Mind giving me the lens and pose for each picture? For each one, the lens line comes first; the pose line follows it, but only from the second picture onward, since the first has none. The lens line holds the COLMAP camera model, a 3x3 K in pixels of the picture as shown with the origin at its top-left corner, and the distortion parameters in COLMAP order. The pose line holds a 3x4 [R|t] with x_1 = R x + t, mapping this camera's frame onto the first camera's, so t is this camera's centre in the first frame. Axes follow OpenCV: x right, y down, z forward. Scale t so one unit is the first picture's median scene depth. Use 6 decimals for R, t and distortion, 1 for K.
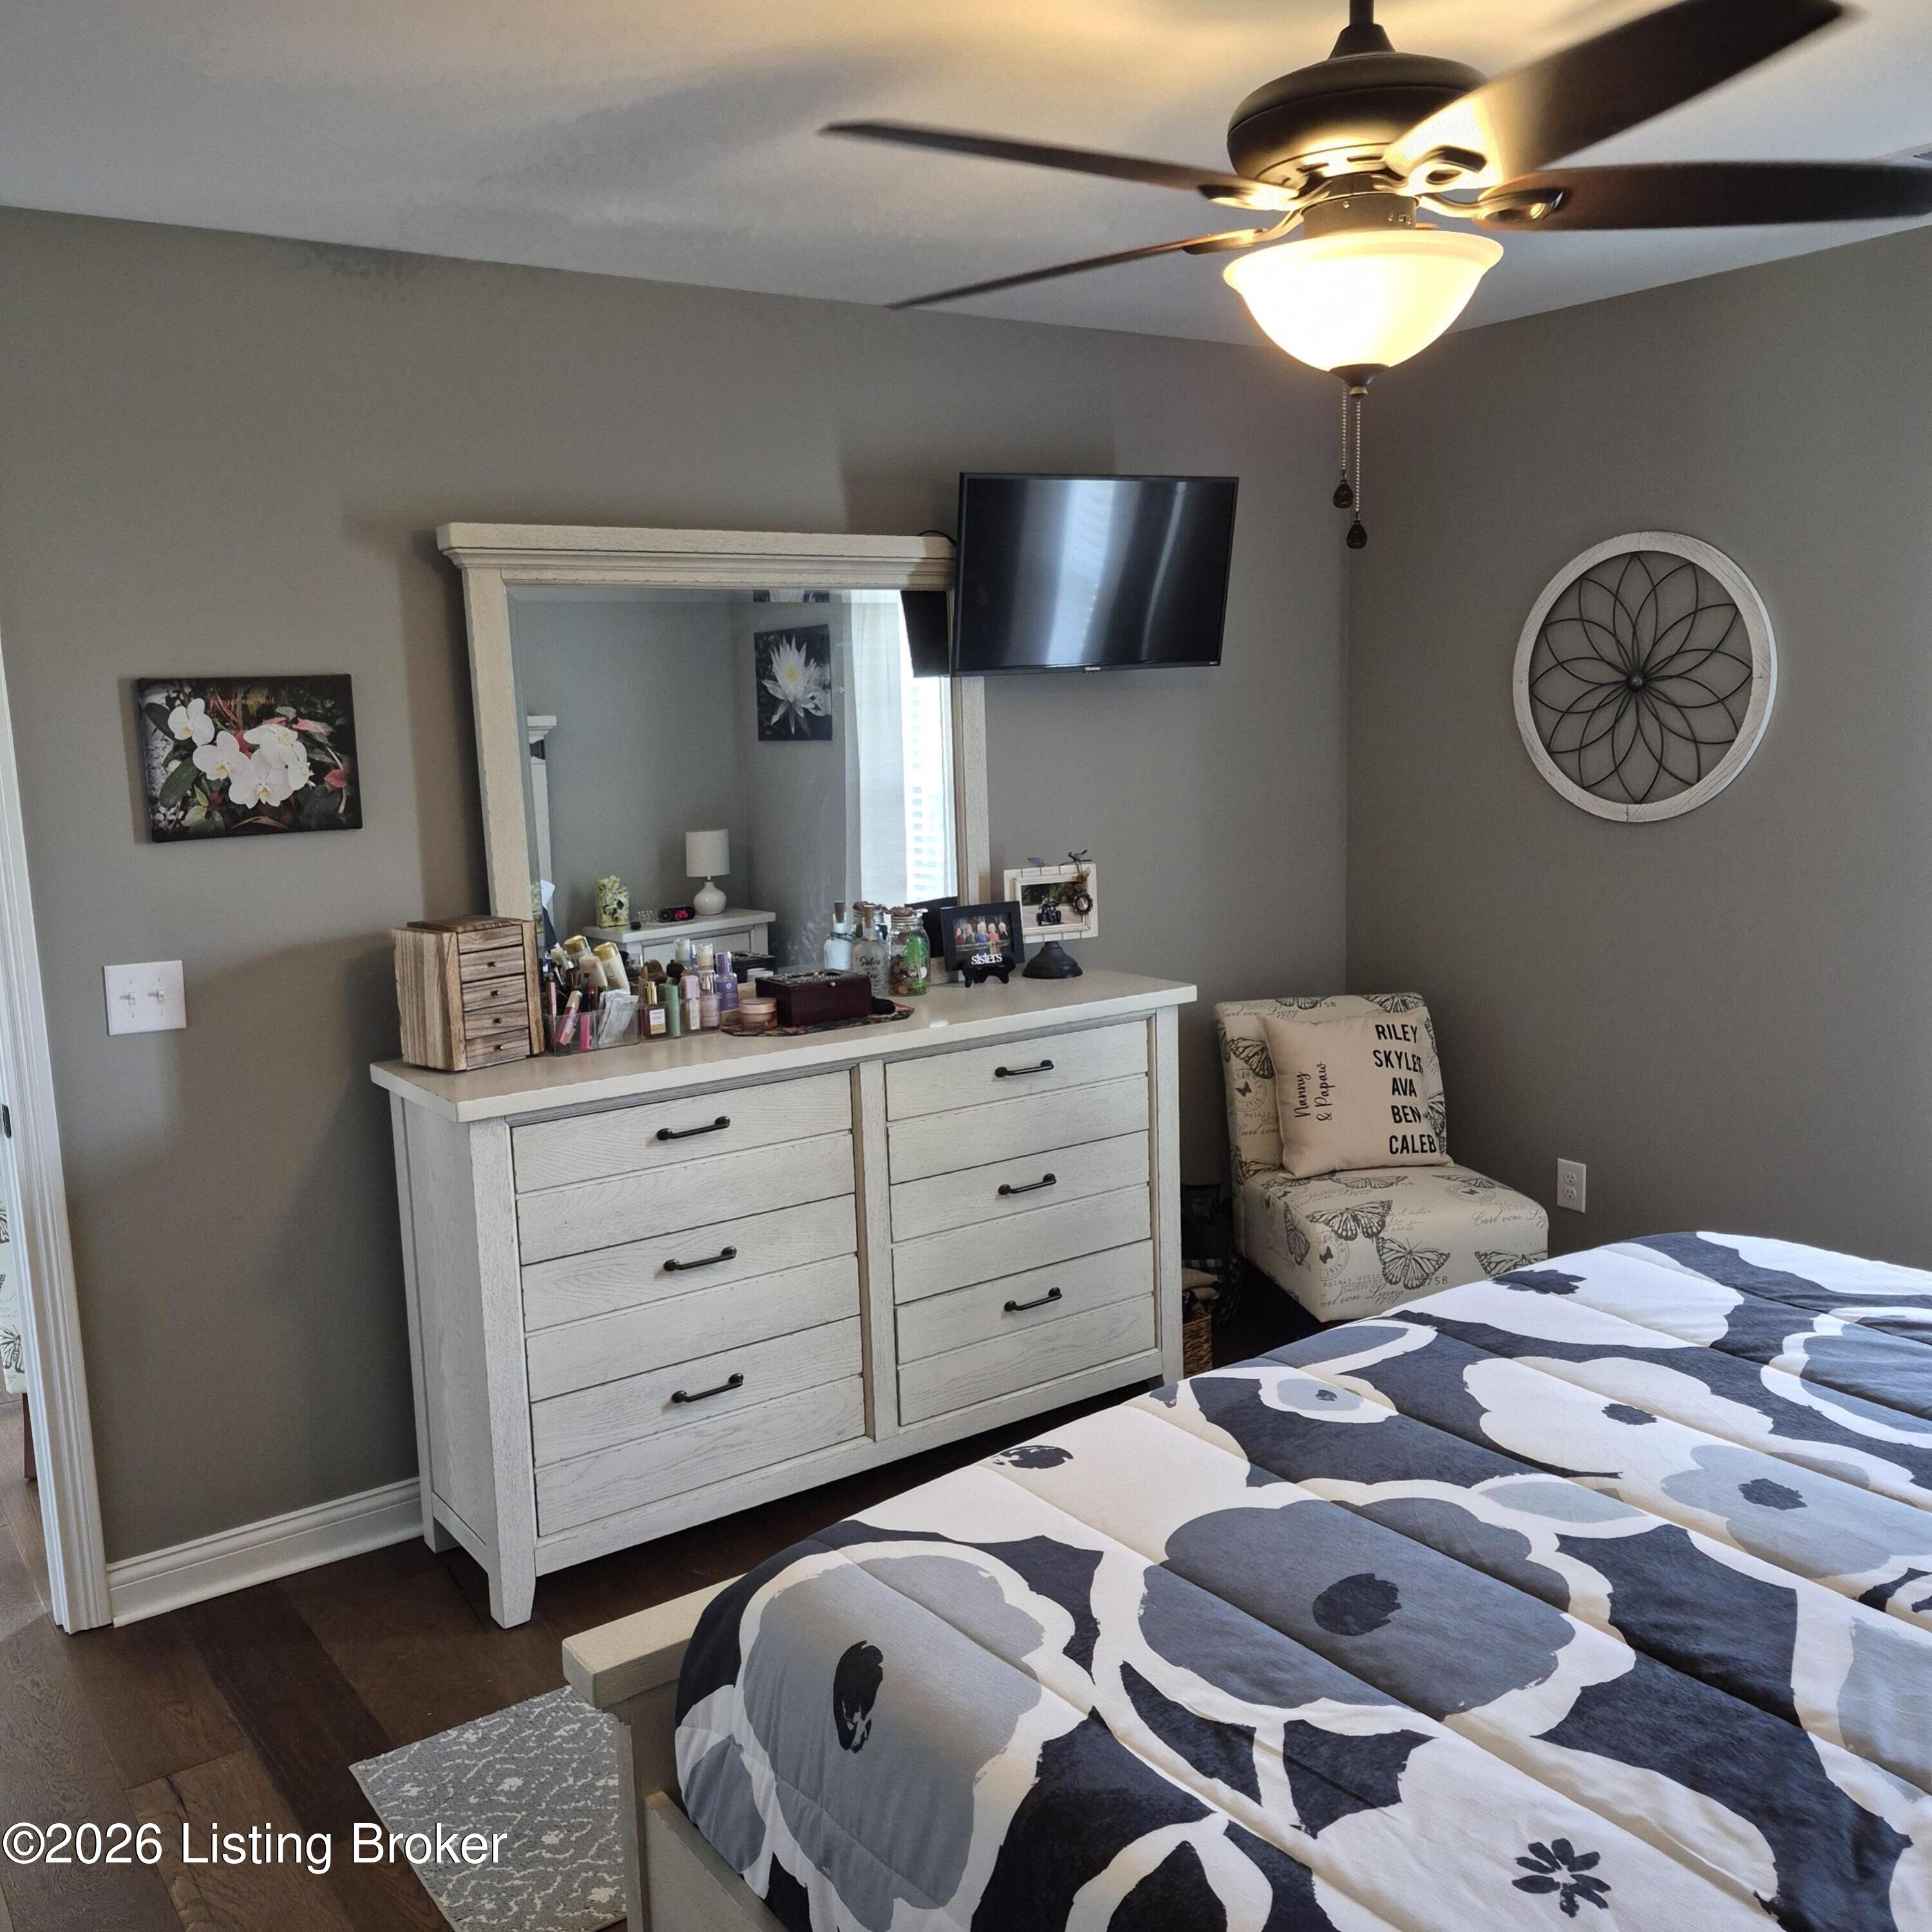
lens RADIAL K [[1782.4, 0, 966.0], [0, 1782.4, 966.0], [0, 0, 1]] dist [0.122631, -0.172198]
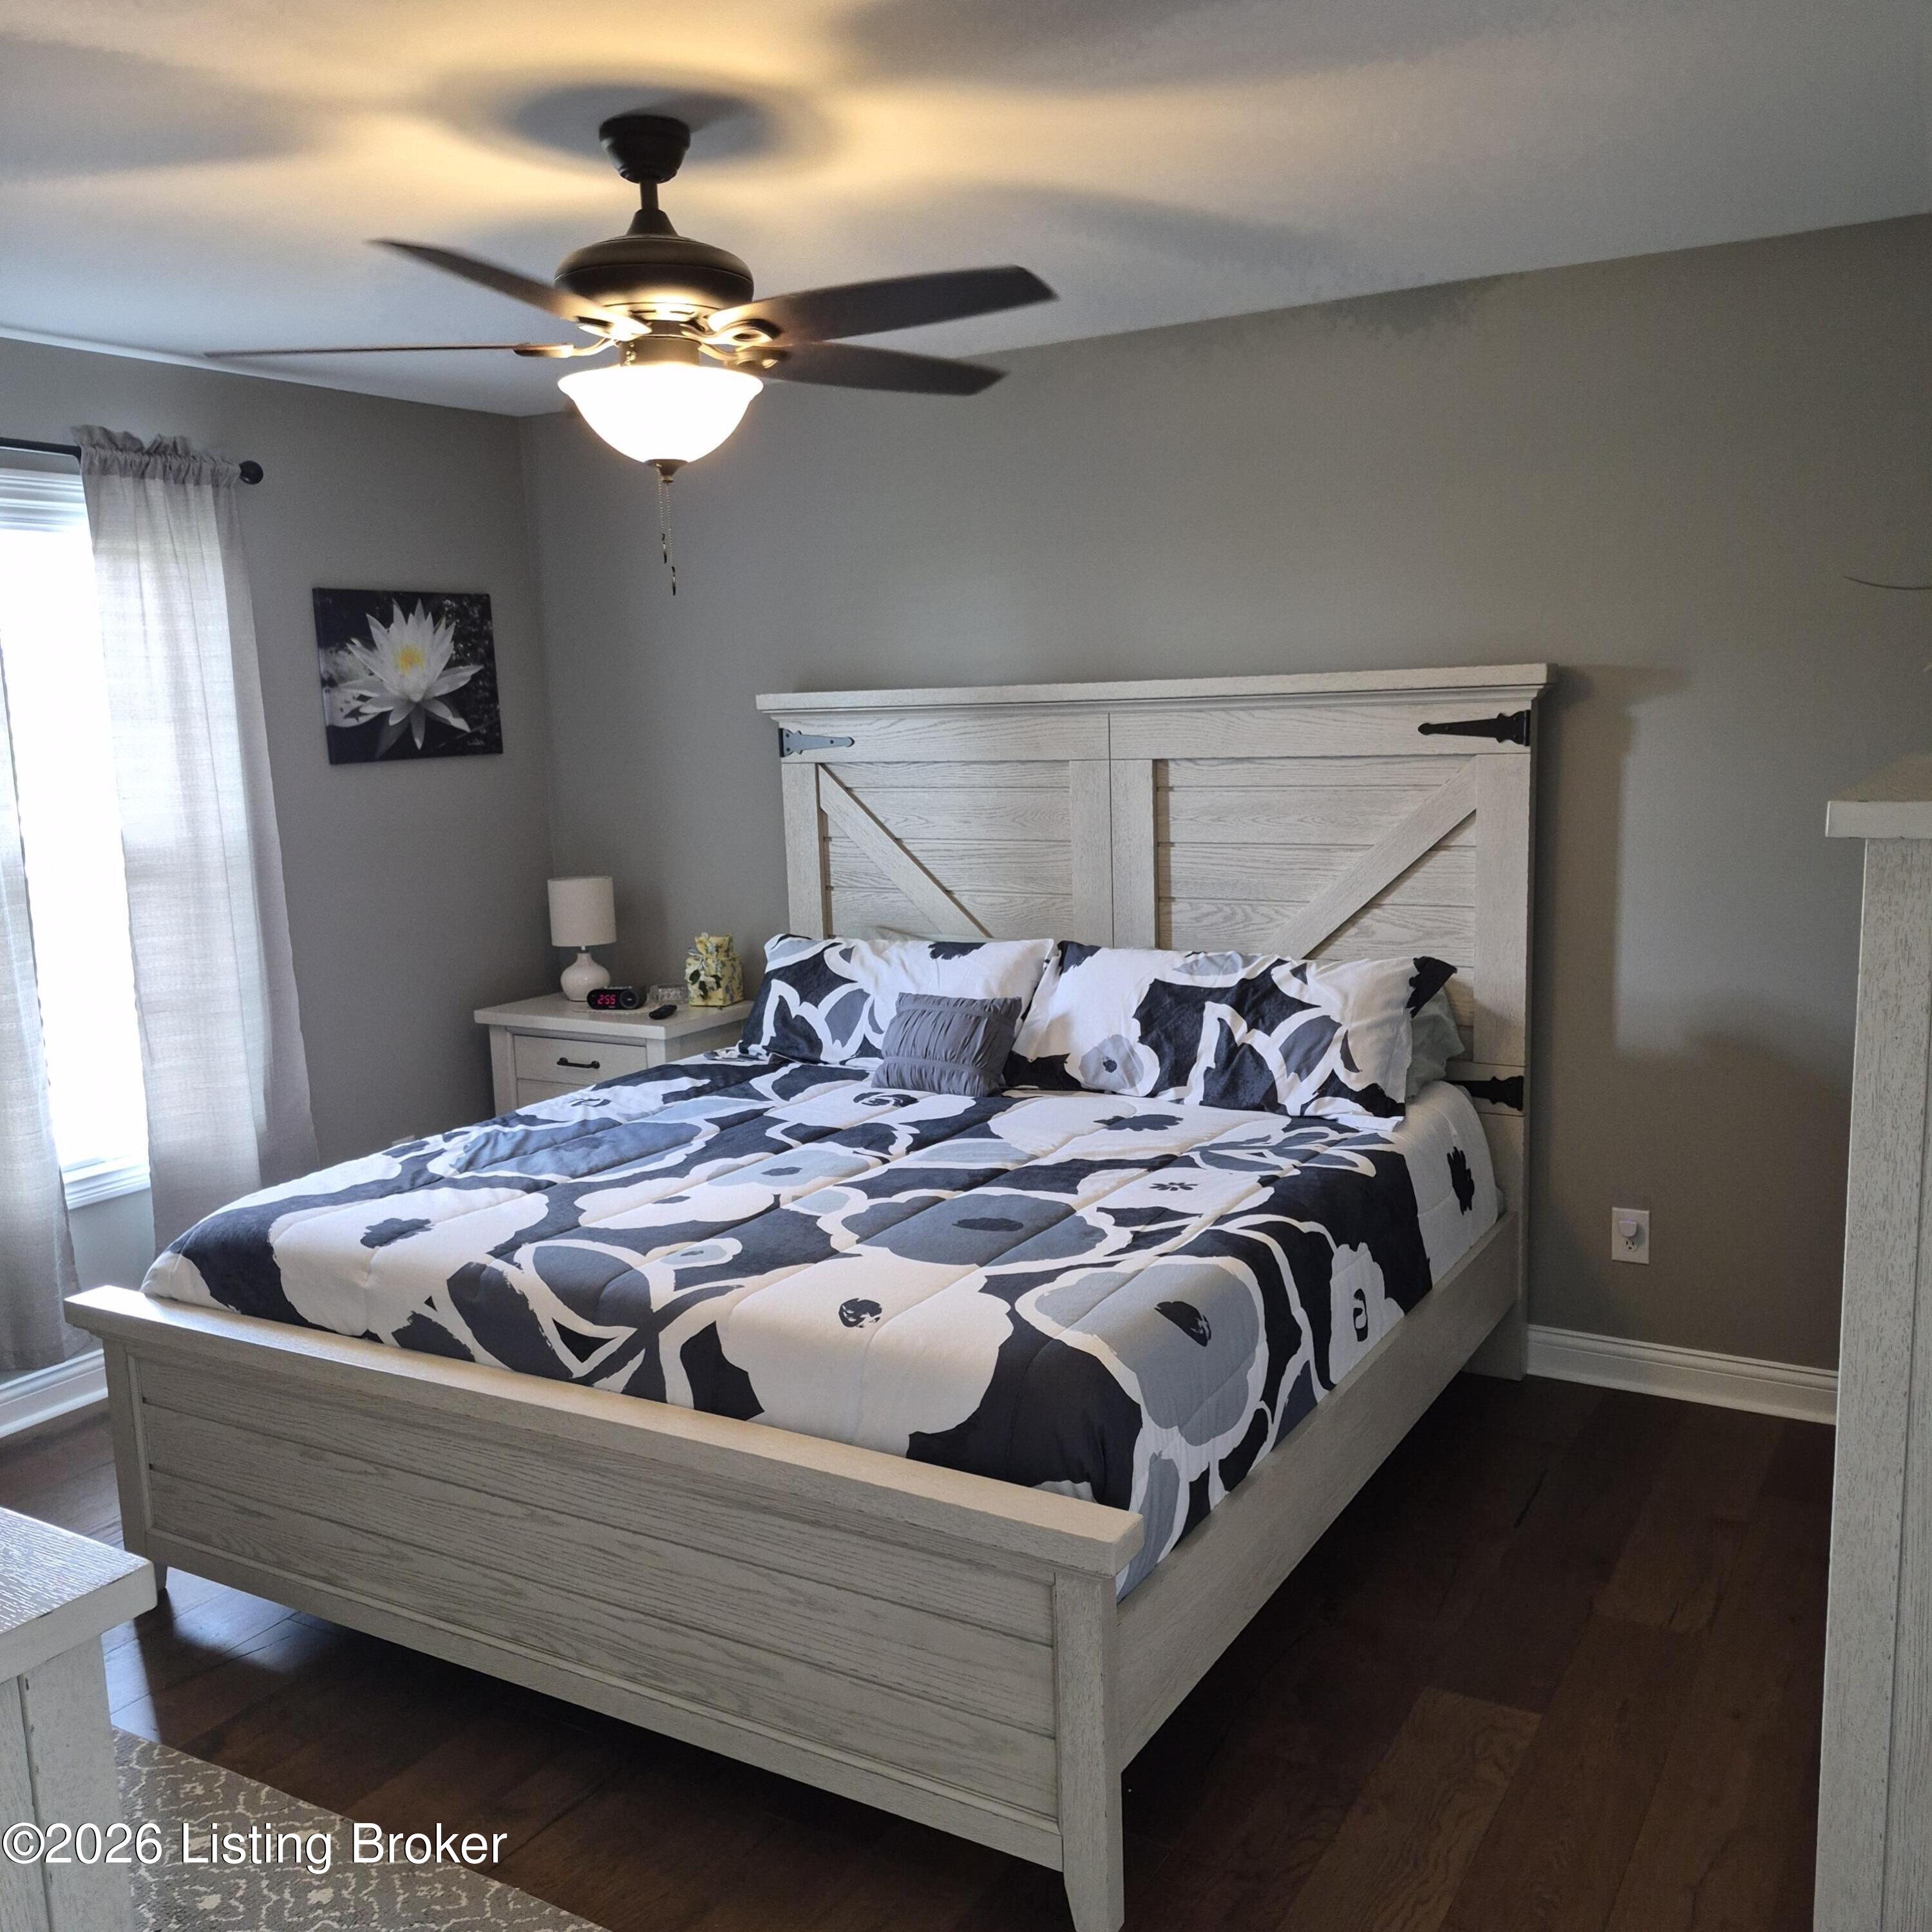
lens RADIAL K [[1782.4, 0, 966.0], [0, 1782.4, 966.0], [0, 0, 1]] dist [0.122631, -0.172198]
pose [[-0.399604, -0.094126, 0.911843, -1.201601], [0.184855, 0.966005, 0.180728, -0.179892], [-0.897856, 0.240778, -0.368620, 1.471172]]
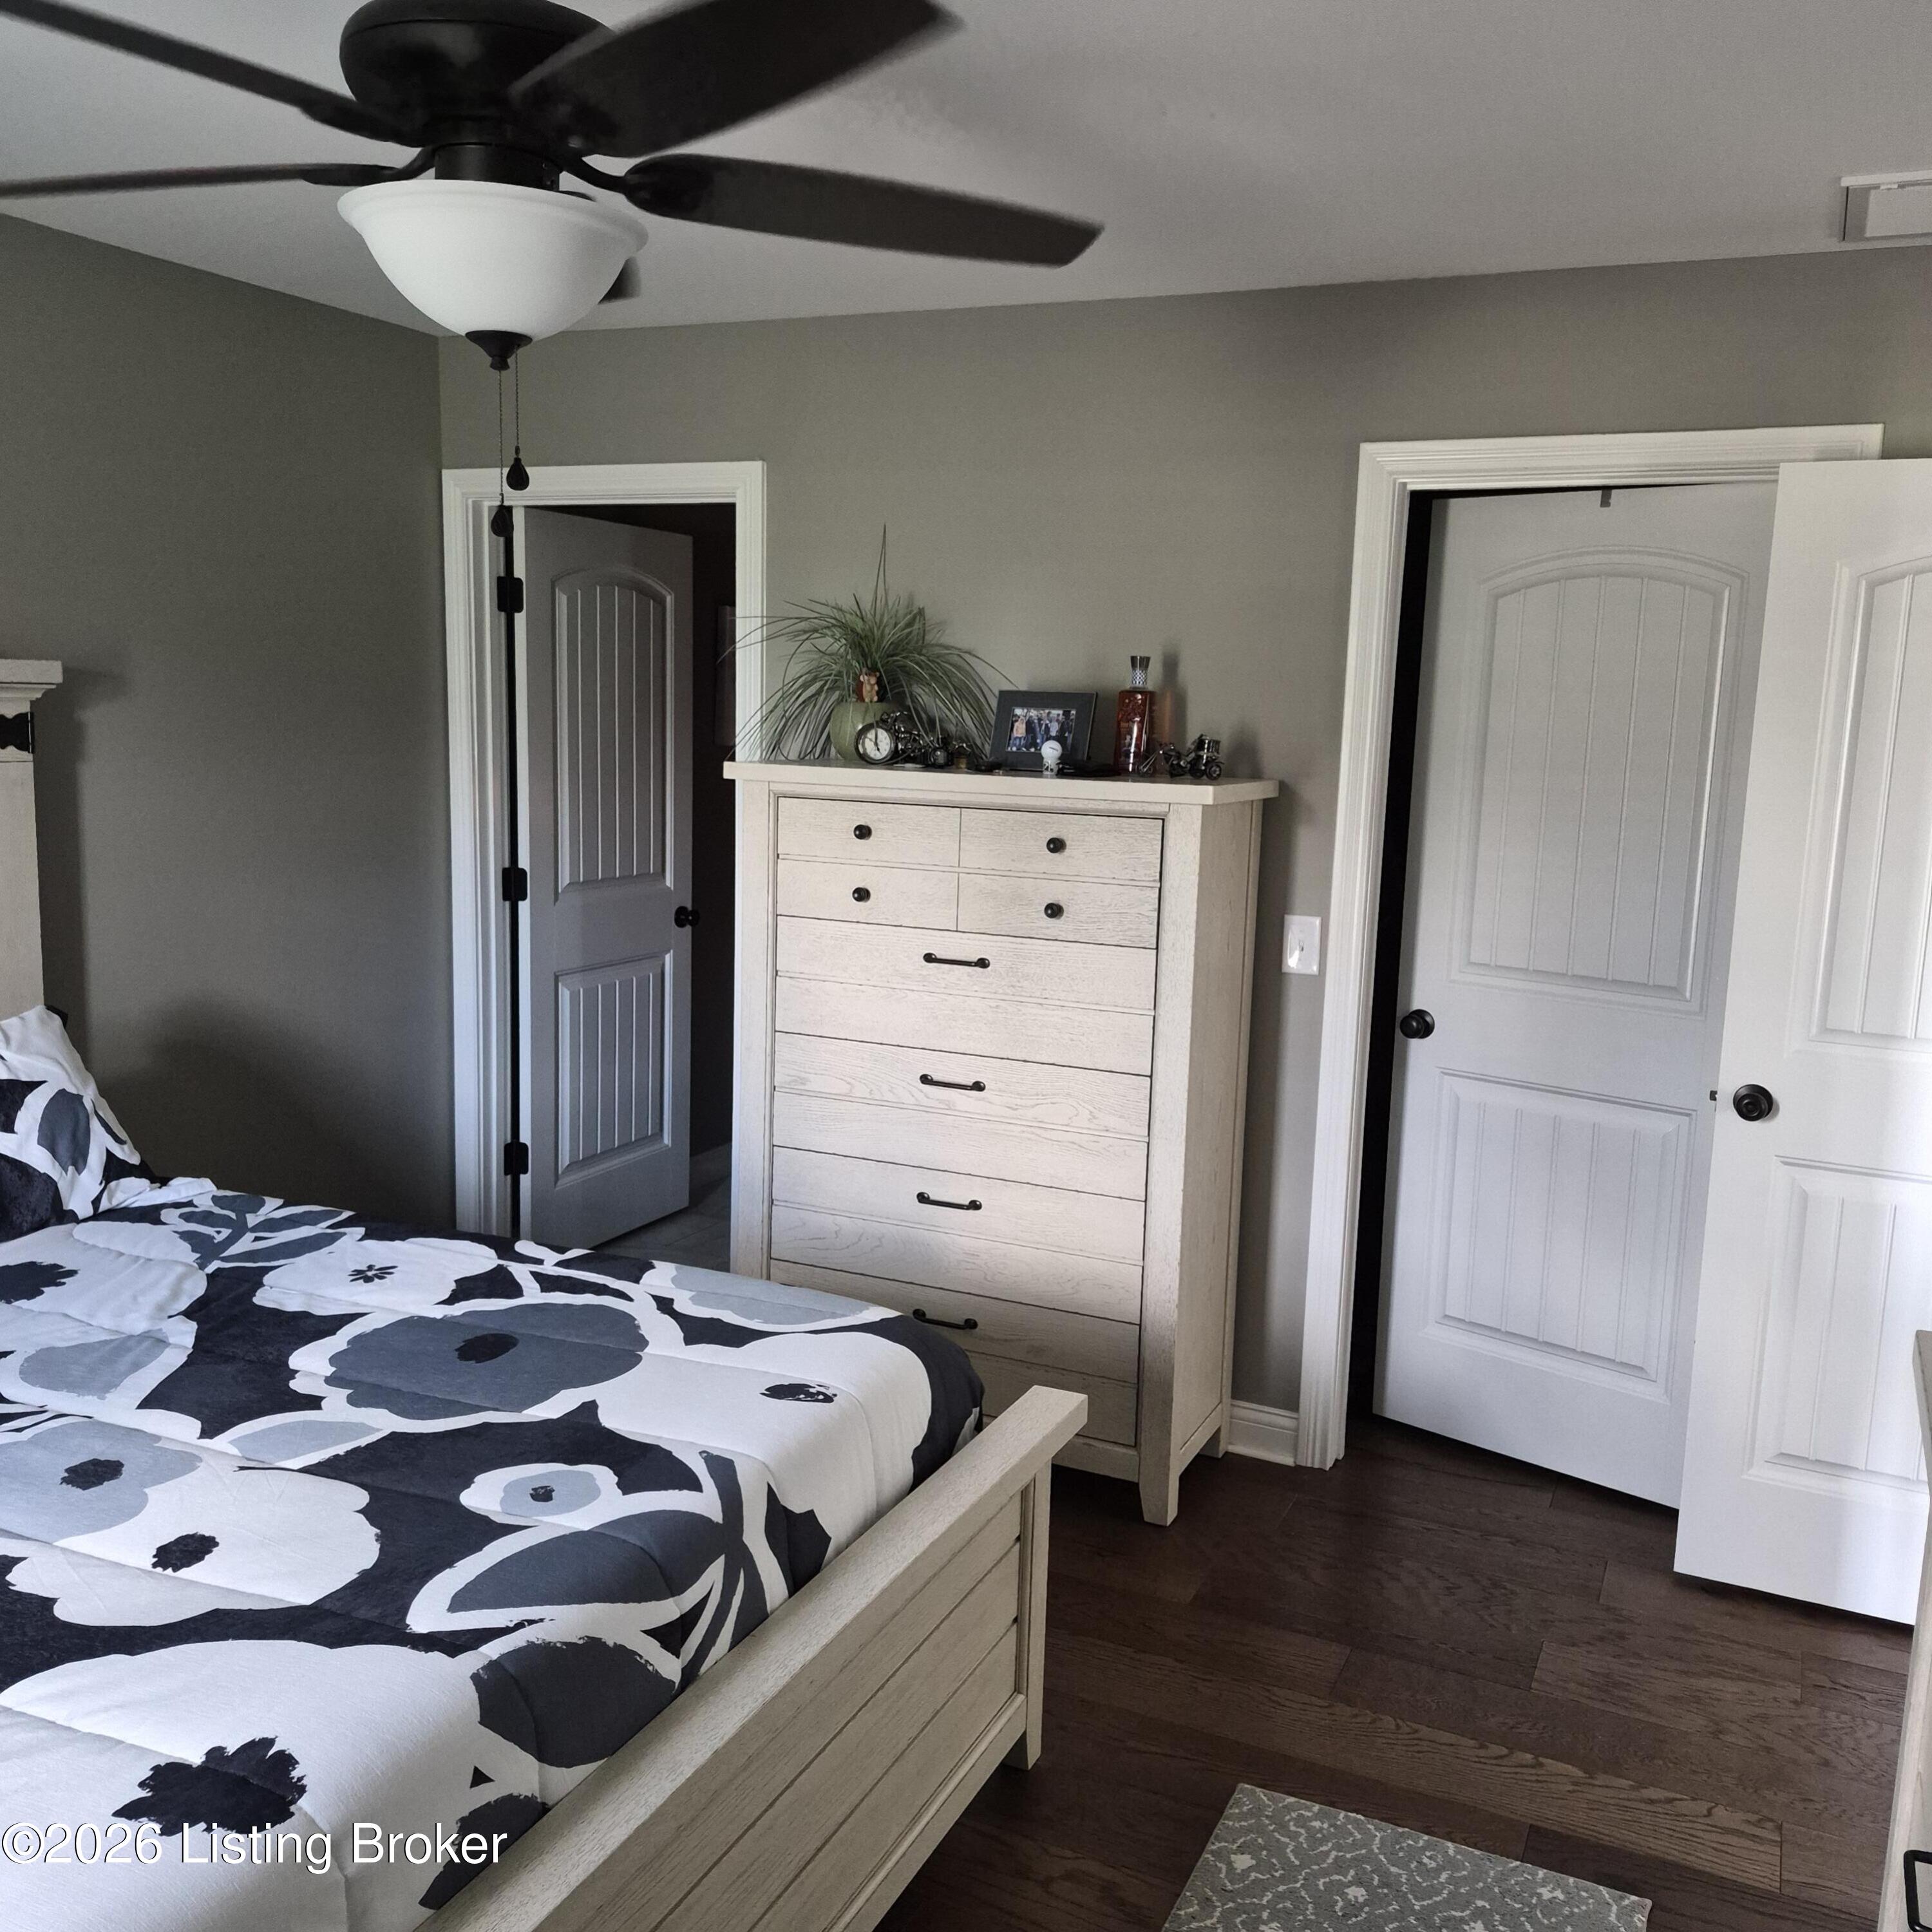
lens RADIAL K [[1782.4, 0, 966.0], [0, 1782.4, 966.0], [0, 0, 1]] dist [0.122631, -0.172198]
pose [[-0.868942, 0.079333, -0.488515, 0.510487], [-0.080086, 0.951521, 0.296976, -0.340410], [0.488392, 0.297178, -0.820463, 2.070395]]
